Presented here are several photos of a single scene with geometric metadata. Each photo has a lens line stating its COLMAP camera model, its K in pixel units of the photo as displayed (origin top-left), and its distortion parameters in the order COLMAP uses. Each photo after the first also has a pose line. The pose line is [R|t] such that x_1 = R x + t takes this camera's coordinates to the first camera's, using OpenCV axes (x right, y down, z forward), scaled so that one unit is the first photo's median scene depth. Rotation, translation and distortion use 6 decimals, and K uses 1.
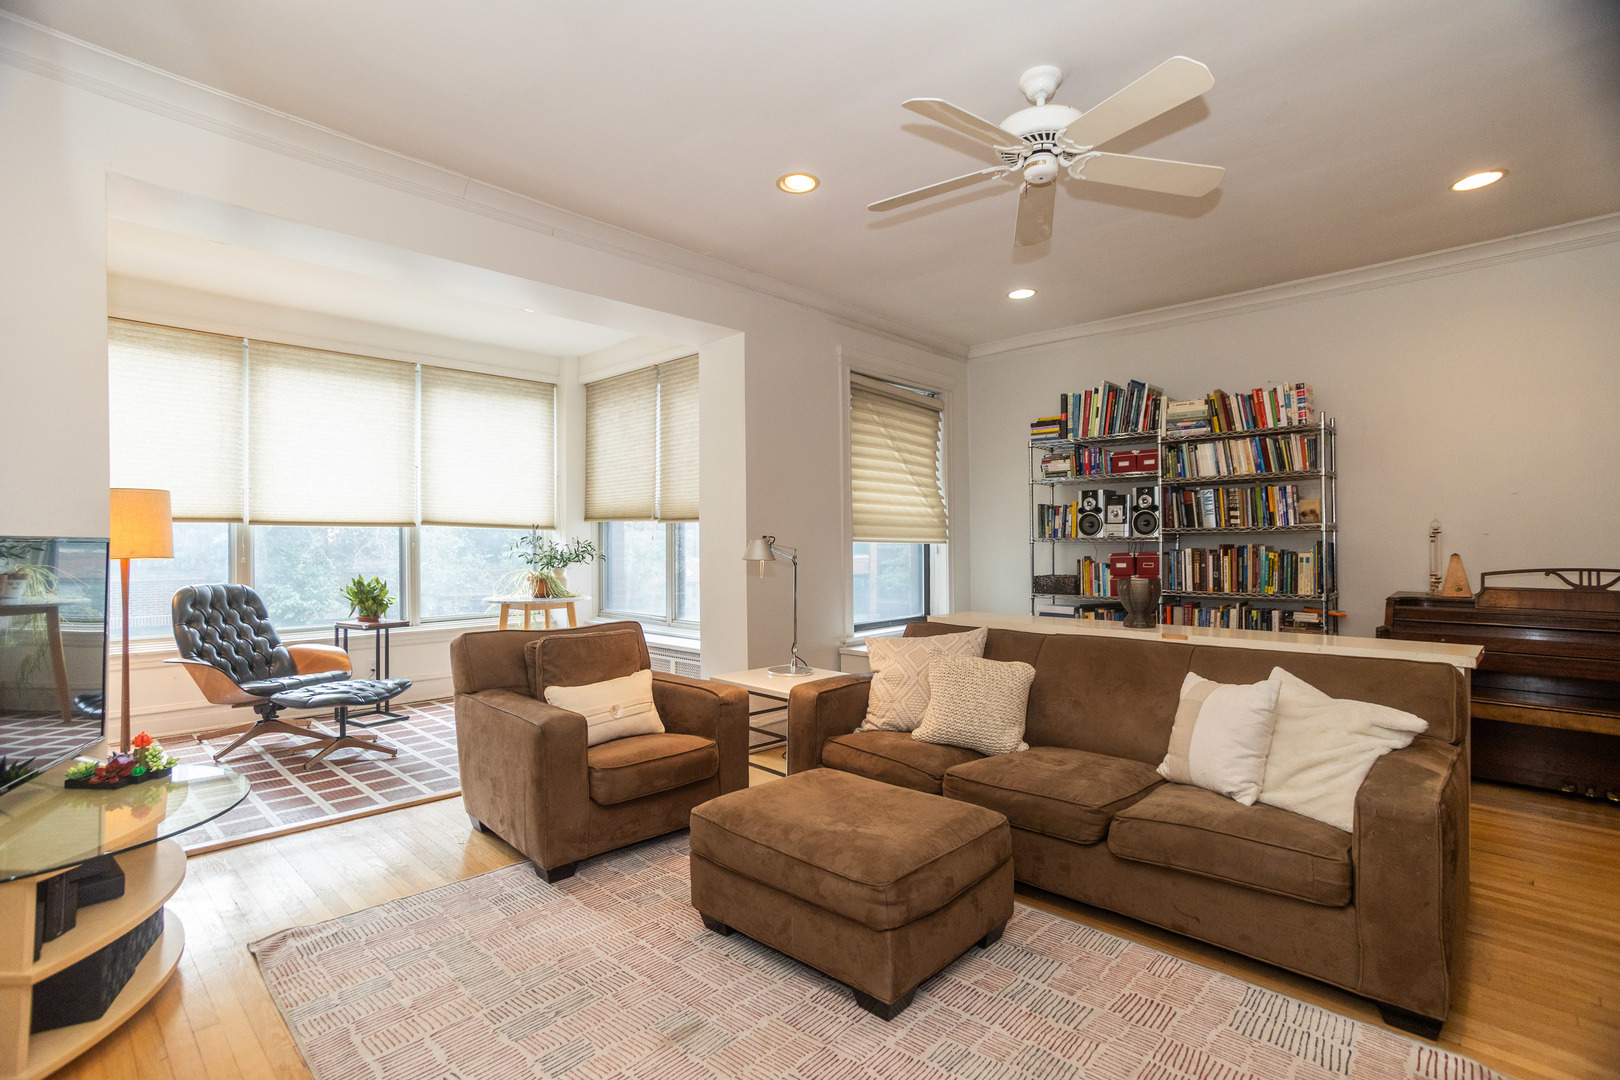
lens RADIAL K [[777.1, 0, 807.6], [0, 777.1, 540.6], [0, 0, 1]] dist [-0.078572, 0.050351]
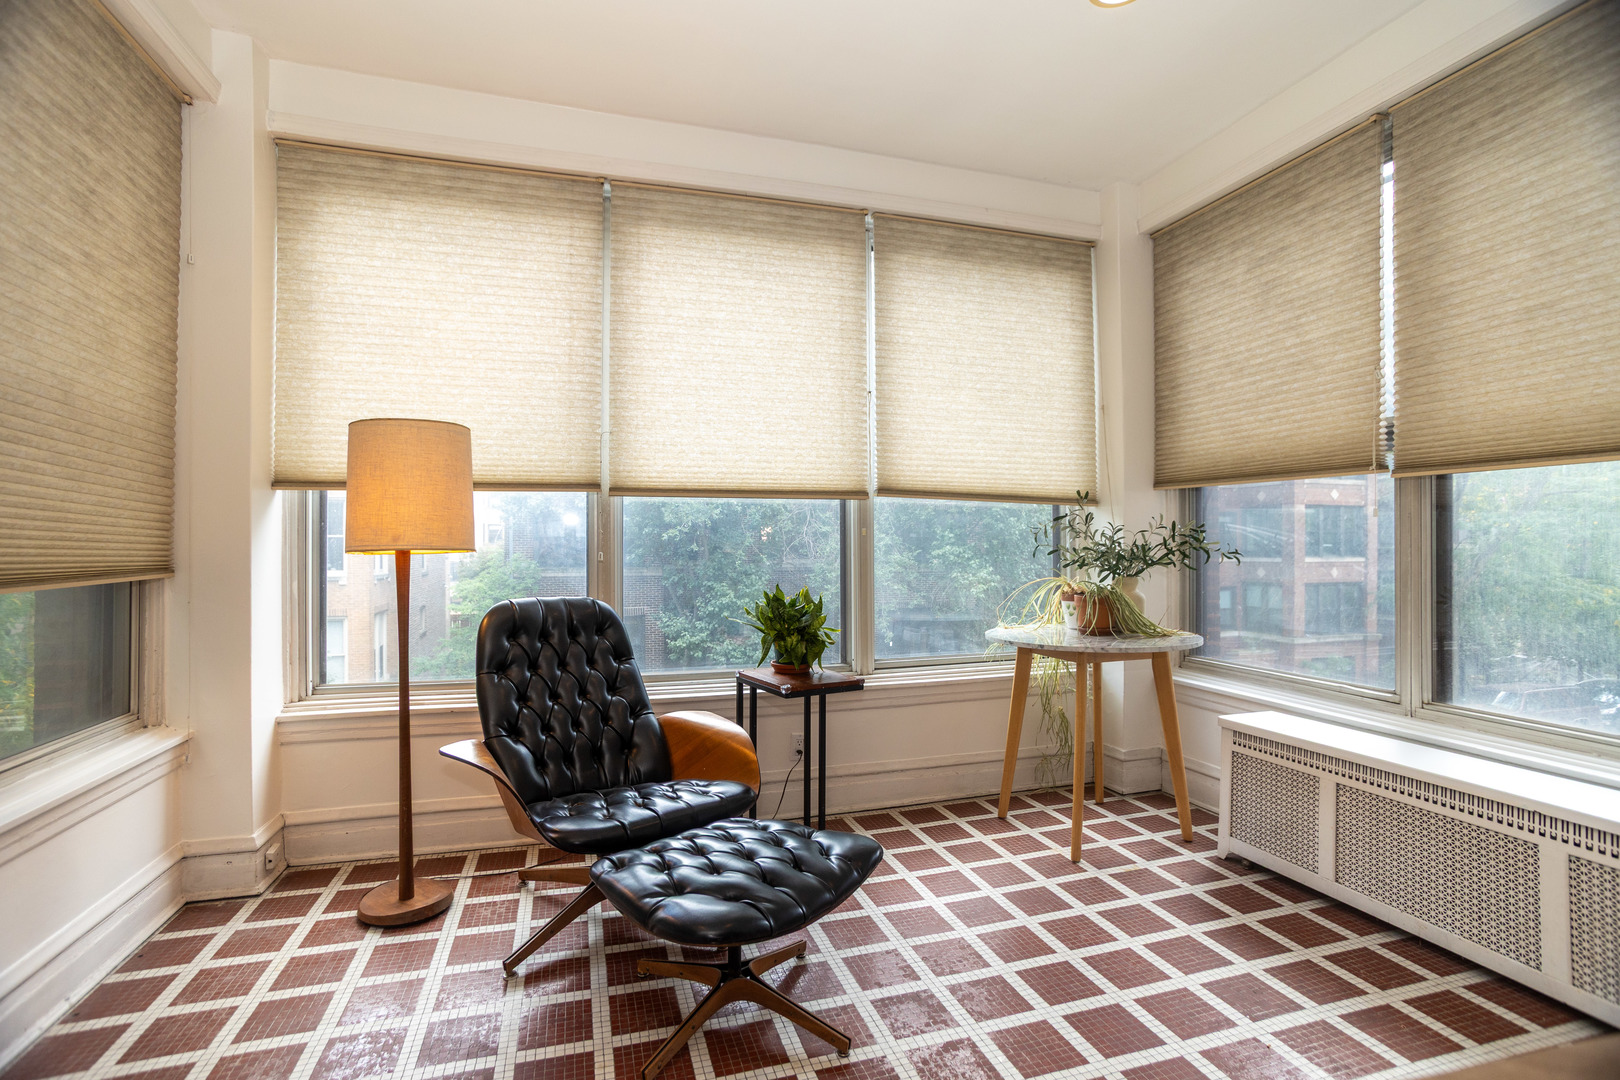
lens RADIAL K [[777.1, 0, 807.6], [0, 777.1, 540.6], [0, 0, 1]] dist [-0.078572, 0.050351]
pose [[0.872831, -0.001675, -0.488021, -0.304417], [0.001421, 0.999999, -0.000891, 0.014611], [0.488021, 0.000084, 0.872832, 0.534709]]
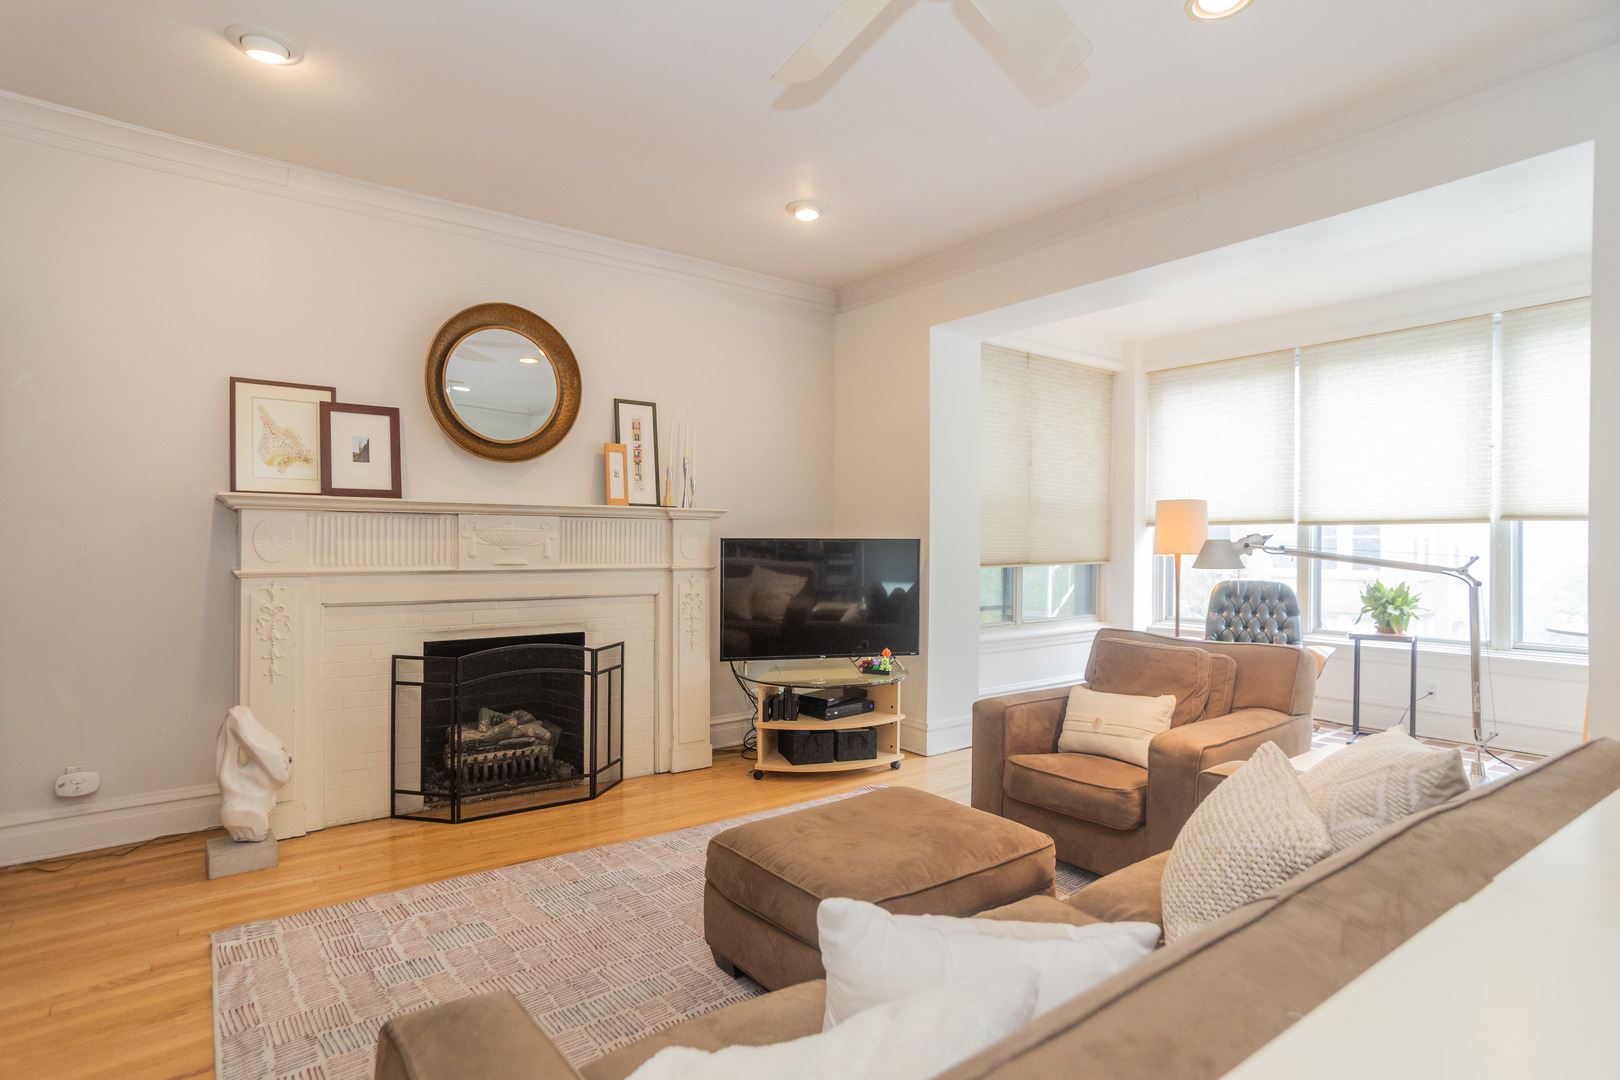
lens RADIAL K [[811.4, 0, 841.7], [0, 811.4, 541.6], [0, 0, 1]] dist [0.000858, 0.000317]
pose [[-0.129044, -0.001836, -0.991637, 0.440555], [-0.005782, 0.999983, -0.001099, 0.006056], [0.991622, 0.005591, -0.129052, 0.499258]]
